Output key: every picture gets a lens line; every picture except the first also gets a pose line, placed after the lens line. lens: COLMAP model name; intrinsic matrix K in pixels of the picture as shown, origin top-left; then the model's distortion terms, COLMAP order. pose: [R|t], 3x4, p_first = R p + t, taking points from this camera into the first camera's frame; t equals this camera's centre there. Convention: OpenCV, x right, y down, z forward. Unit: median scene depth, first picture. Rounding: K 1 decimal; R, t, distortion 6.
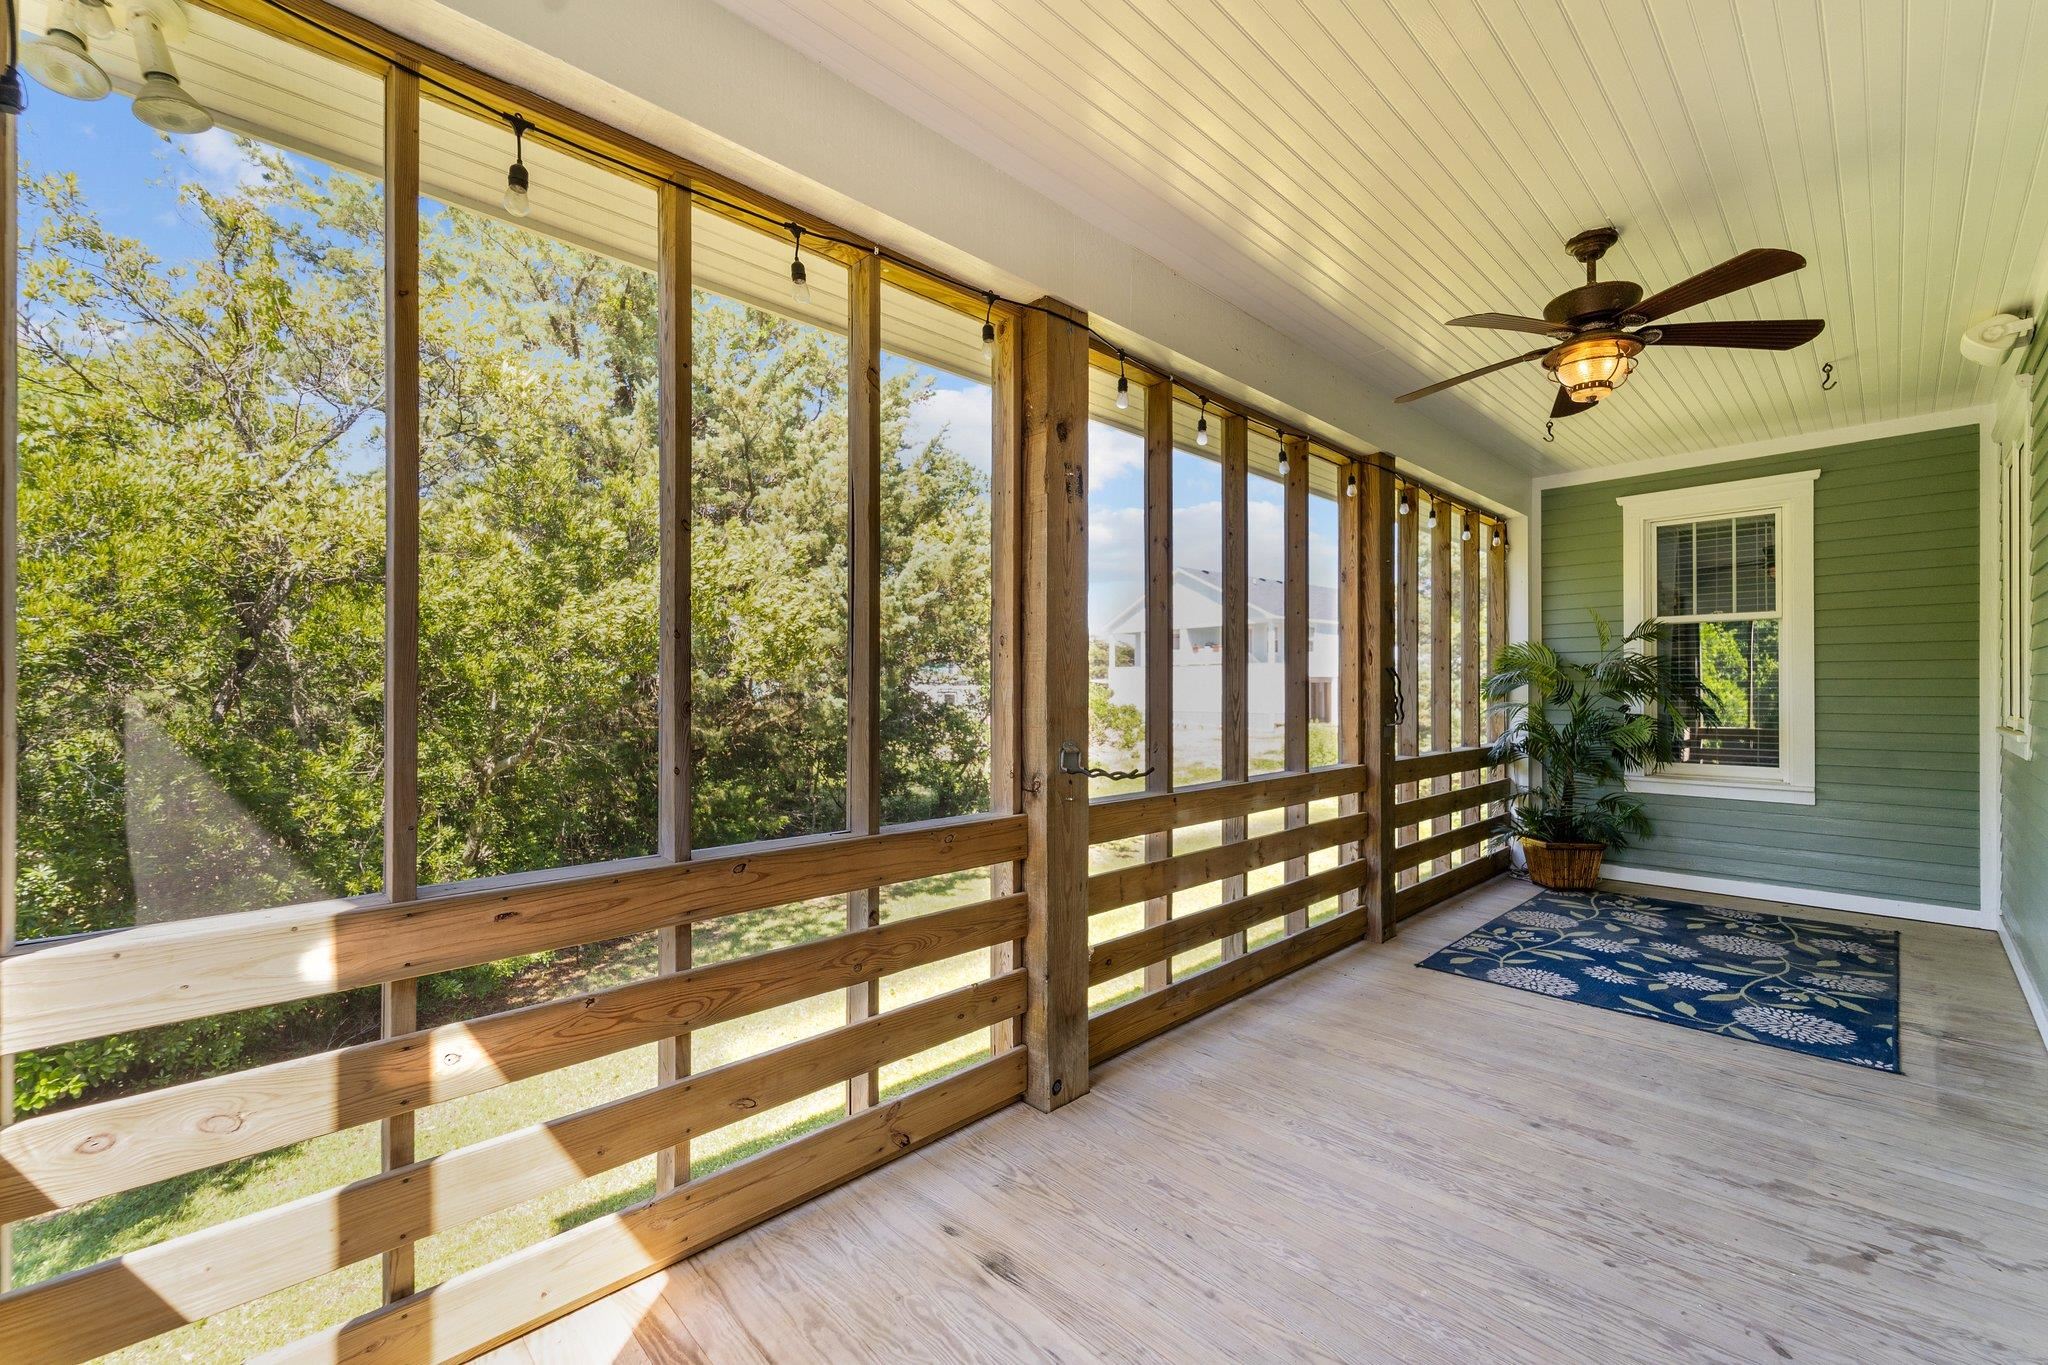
lens RADIAL K [[832.2, 0, 1026.0], [0, 832.2, 684.5], [0, 0, 1]] dist [0.003165, -0.001688]
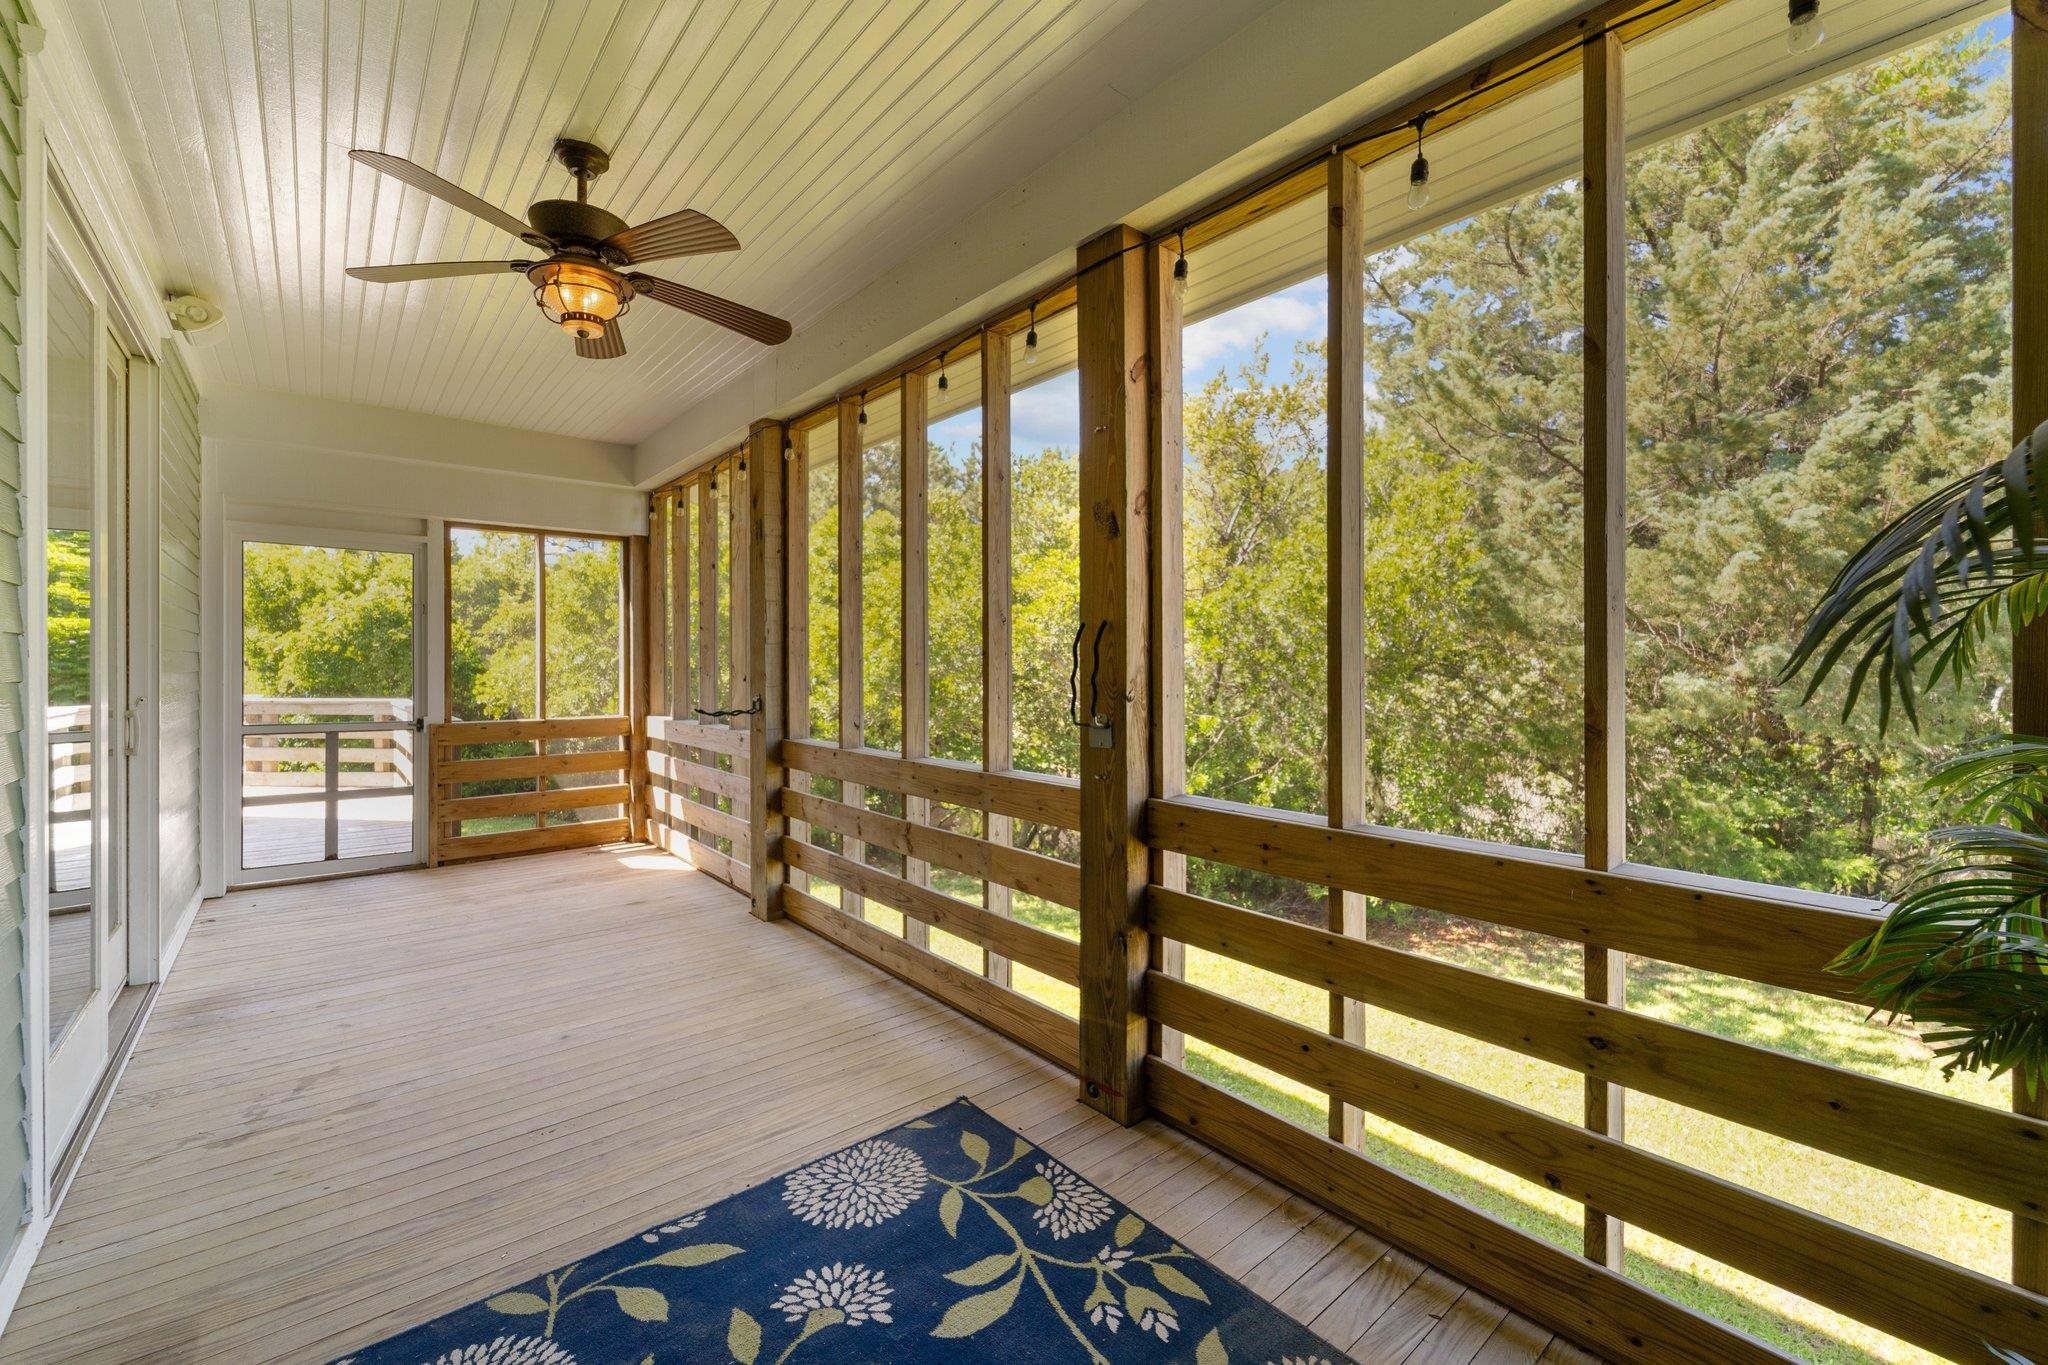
lens RADIAL K [[832.2, 0, 1026.2], [0, 832.2, 669.7], [0, 0, 1]] dist [0.003165, -0.001688]
pose [[-0.061632, 0.007493, -0.998071, 1.062488], [0.002951, 0.999969, 0.007326, 0.005375], [0.998095, -0.002493, -0.061652, 1.053190]]
